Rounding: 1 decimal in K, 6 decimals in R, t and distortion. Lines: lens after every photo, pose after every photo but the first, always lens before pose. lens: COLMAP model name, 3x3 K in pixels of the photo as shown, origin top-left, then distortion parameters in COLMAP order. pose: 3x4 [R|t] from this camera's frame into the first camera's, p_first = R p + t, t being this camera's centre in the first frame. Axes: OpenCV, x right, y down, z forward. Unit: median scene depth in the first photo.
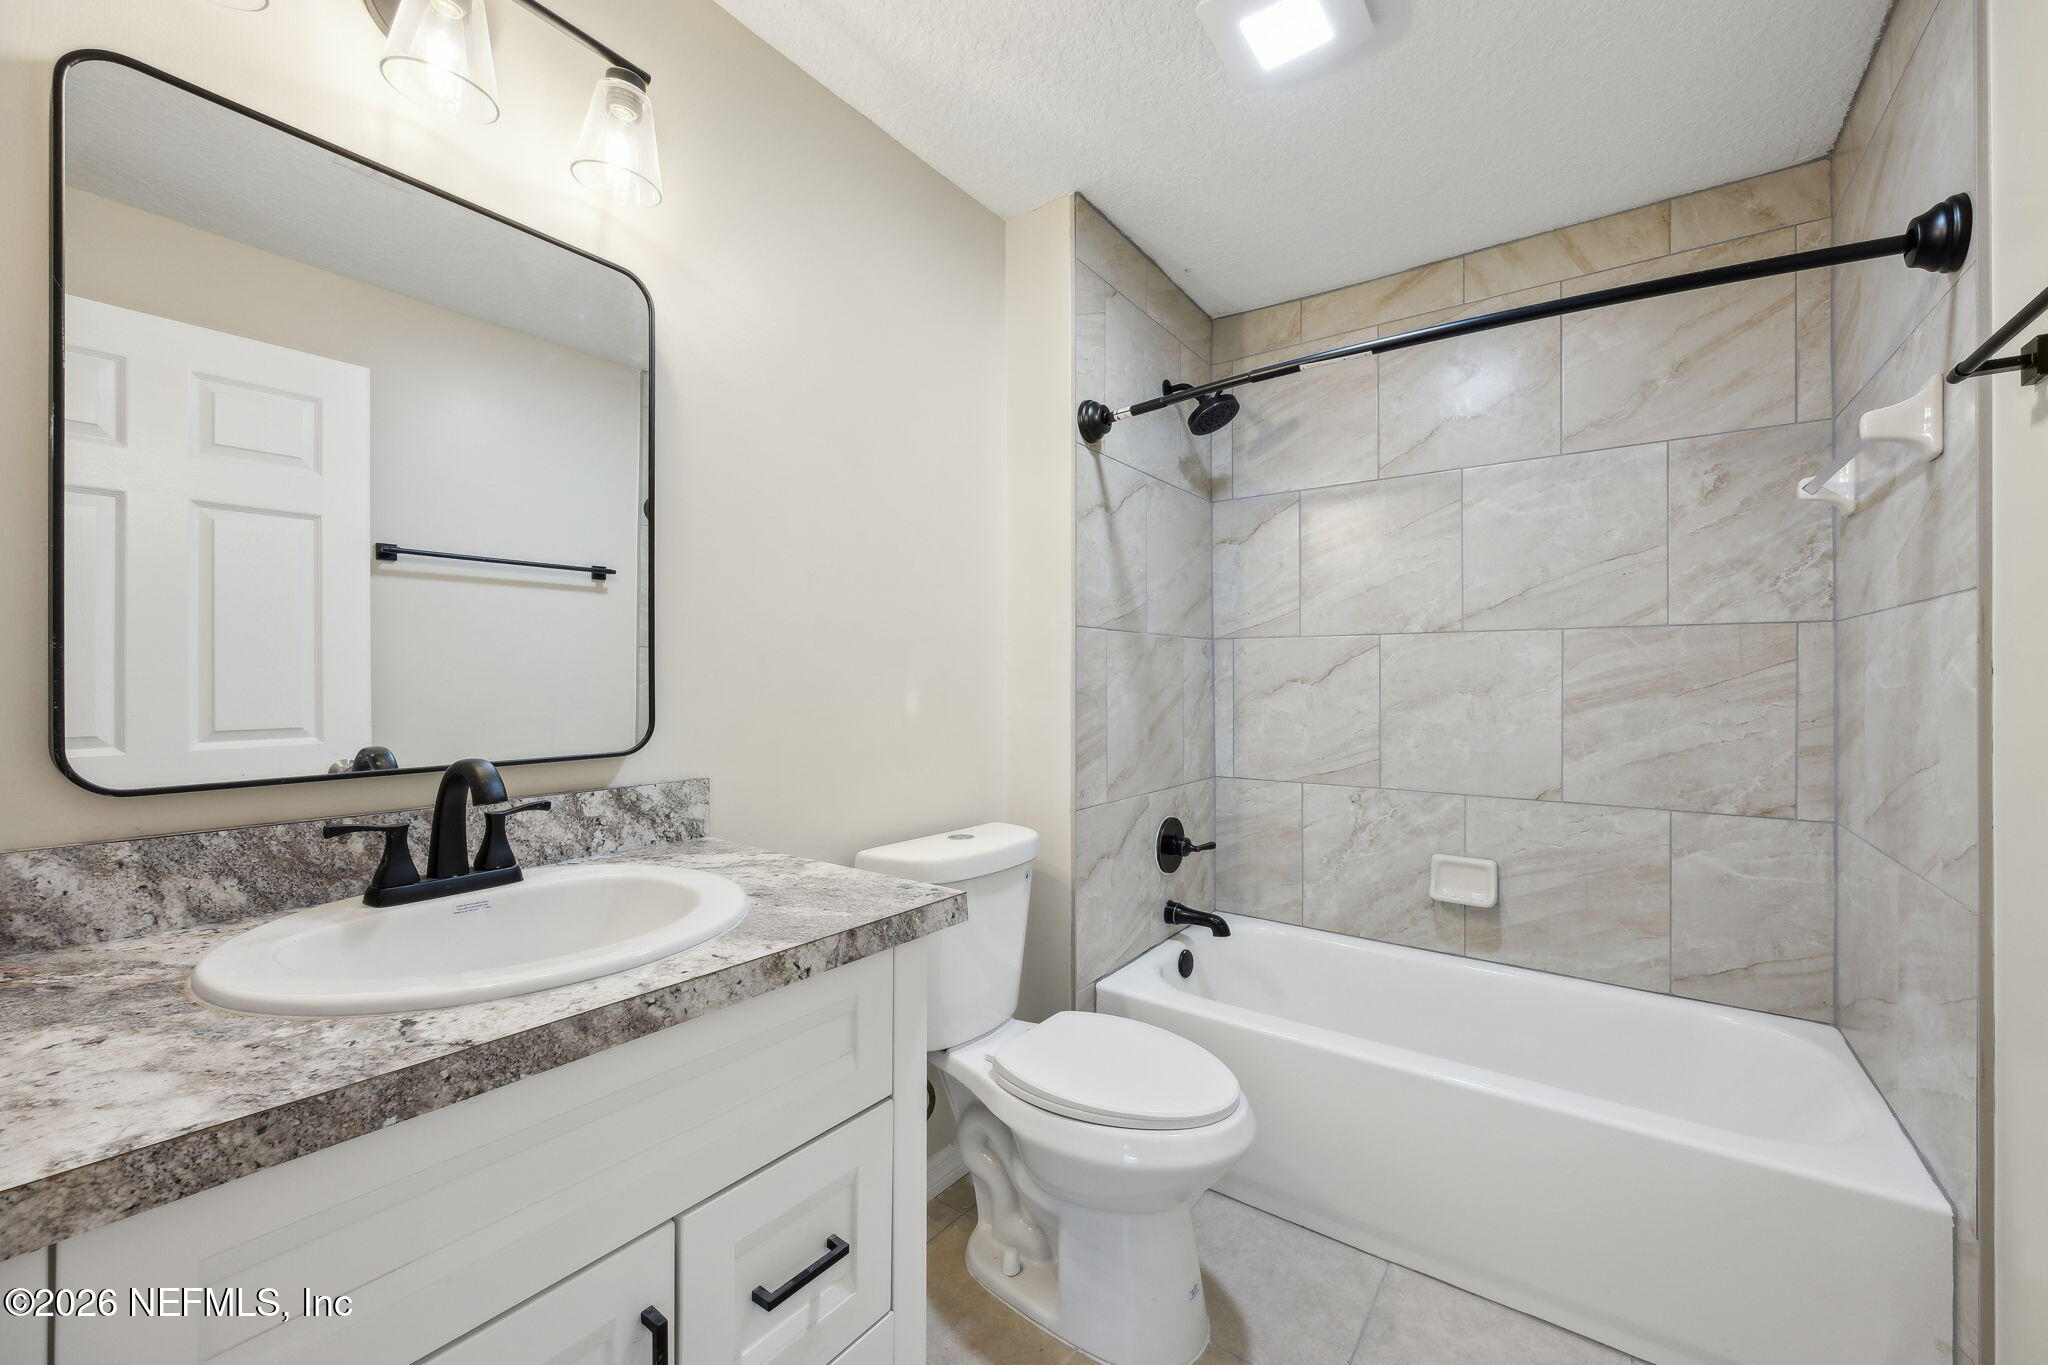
lens RADIAL K [[809.6, 0, 1037.3], [0, 809.6, 682.6], [0, 0, 1]] dist [0.001278, 0.000000]
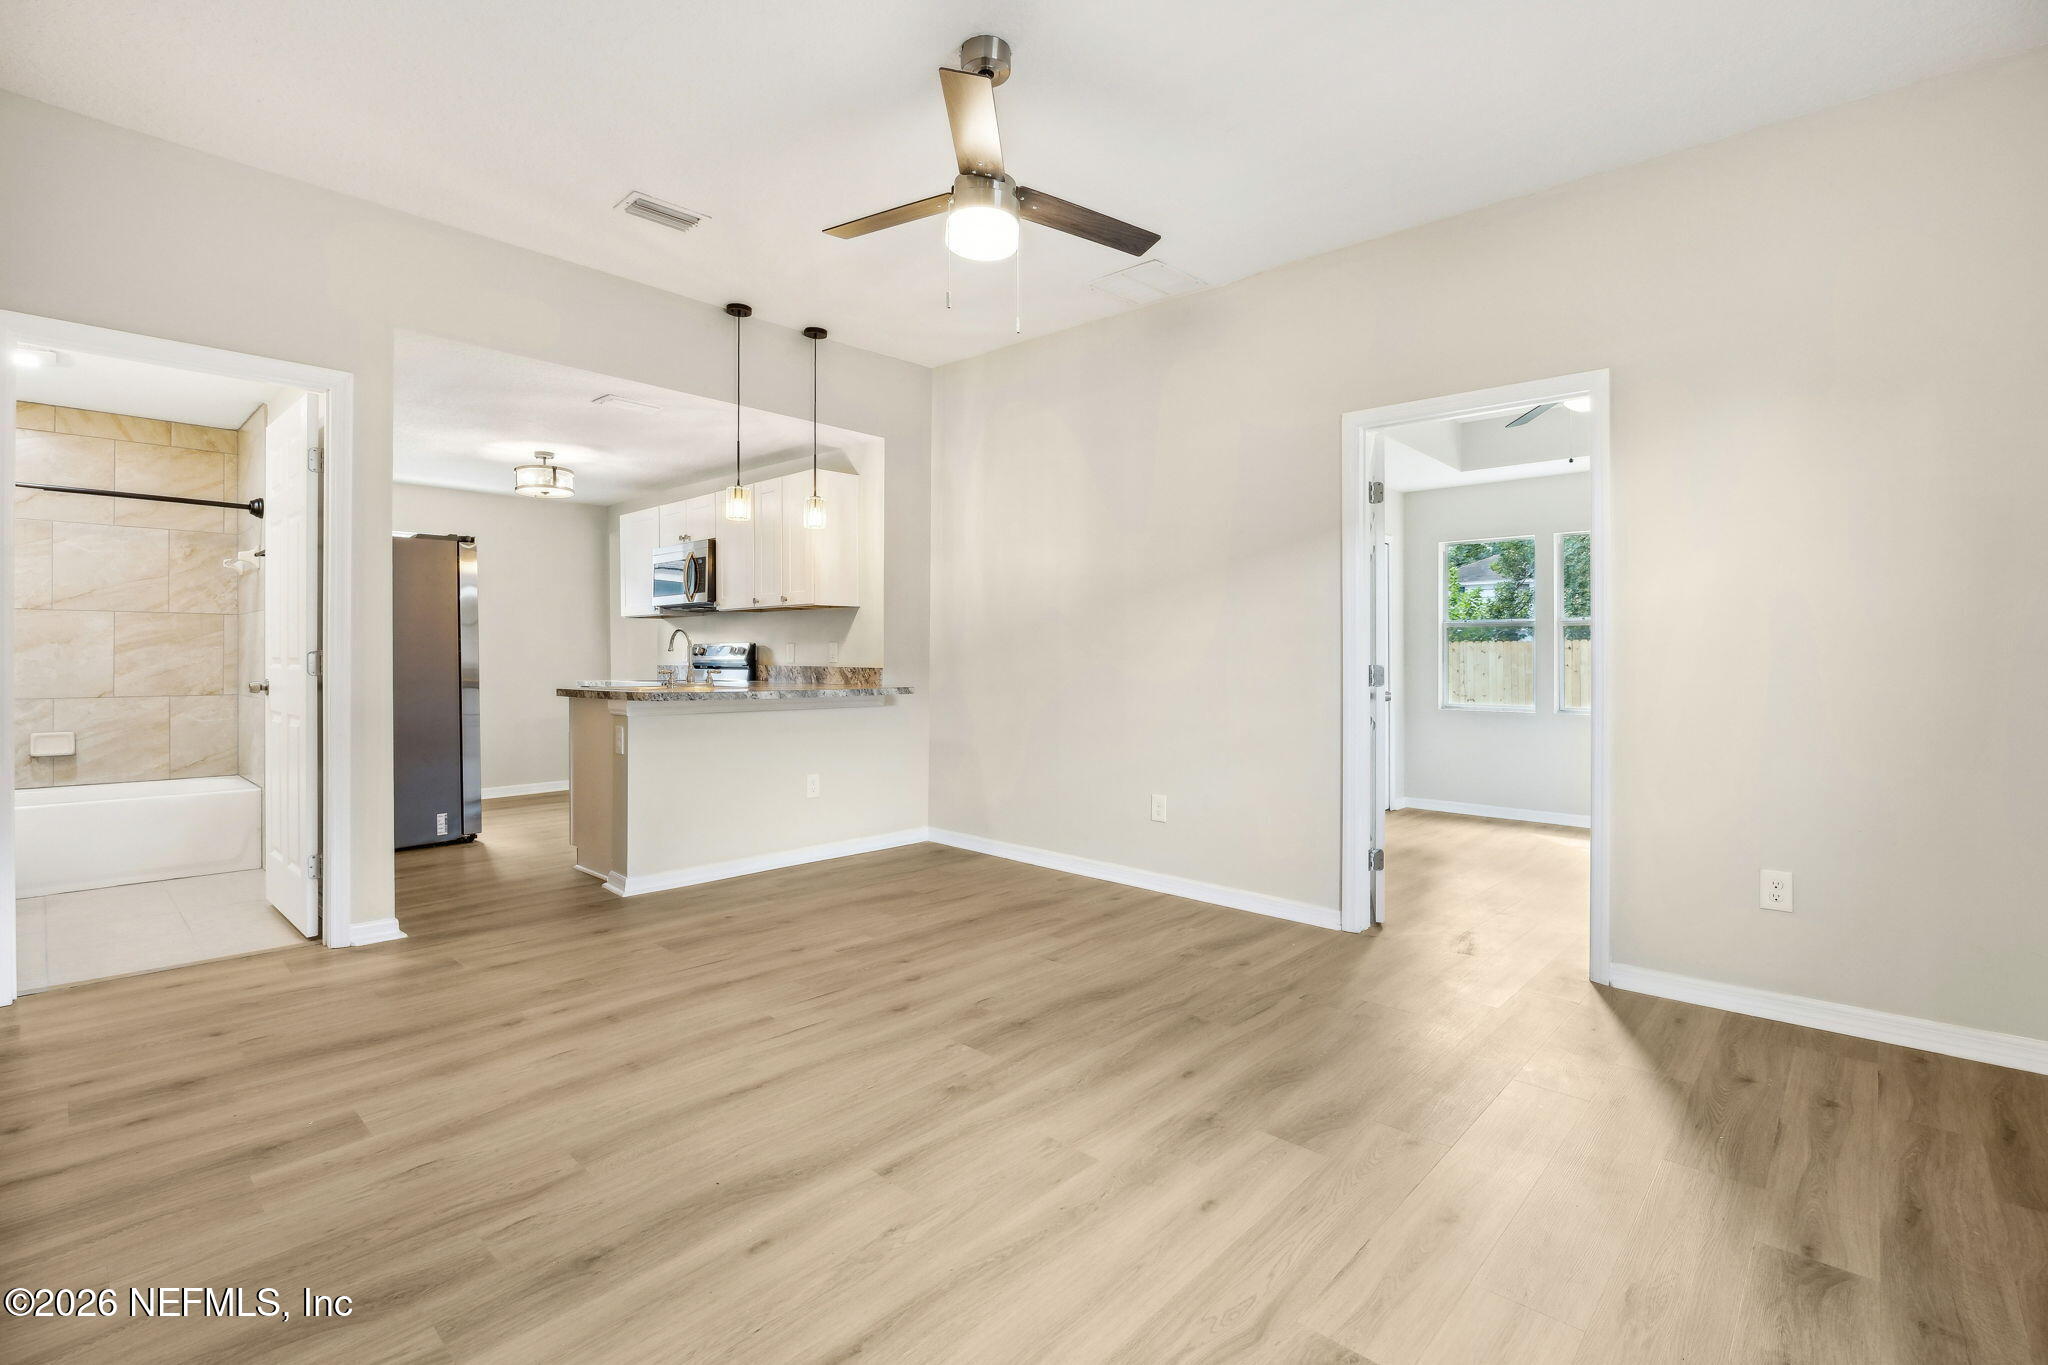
lens RADIAL K [[920.1, 0, 996.3], [0, 920.1, 654.7], [0, 0, 1]] dist [-0.013280, 0.000680]
pose [[0.143447, 0.002723, 0.989654, -1.323183], [0.000061, 0.999996, -0.002760, 0.050512], [-0.989658, 0.000456, 0.143447, -1.554267]]
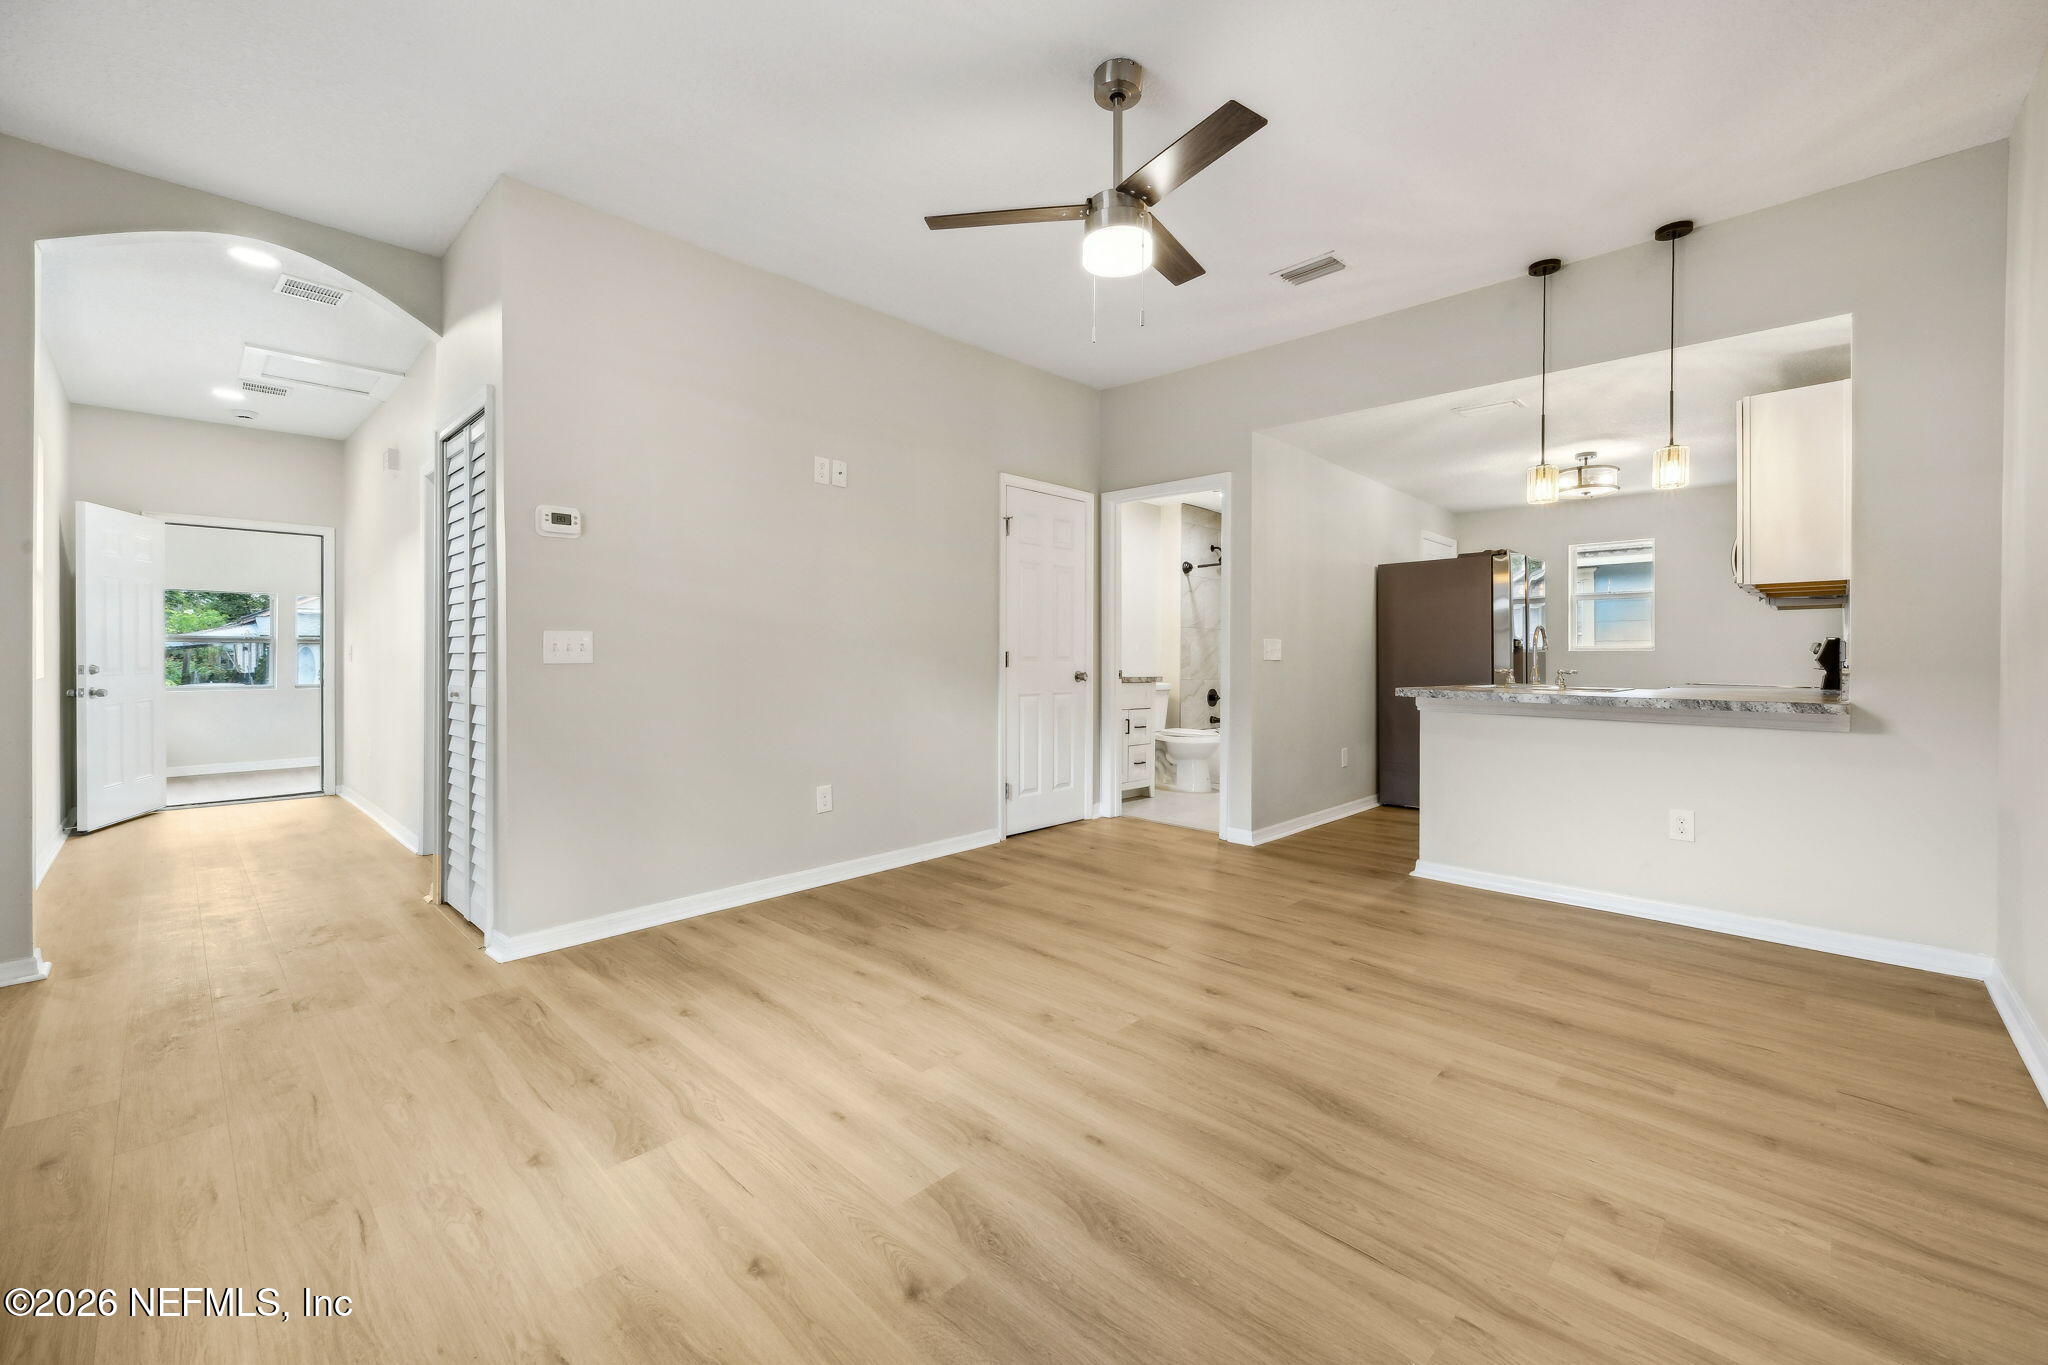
lens RADIAL K [[809.6, 0, 1032.4], [0, 809.6, 665.0], [0, 0, 1]] dist [0.001278, 0.000000]
pose [[0.991377, 0.006649, -0.130870, -0.128027], [-0.005278, 0.999928, 0.010818, 0.055702], [0.130932, -0.010034, 0.991341, -2.474027]]
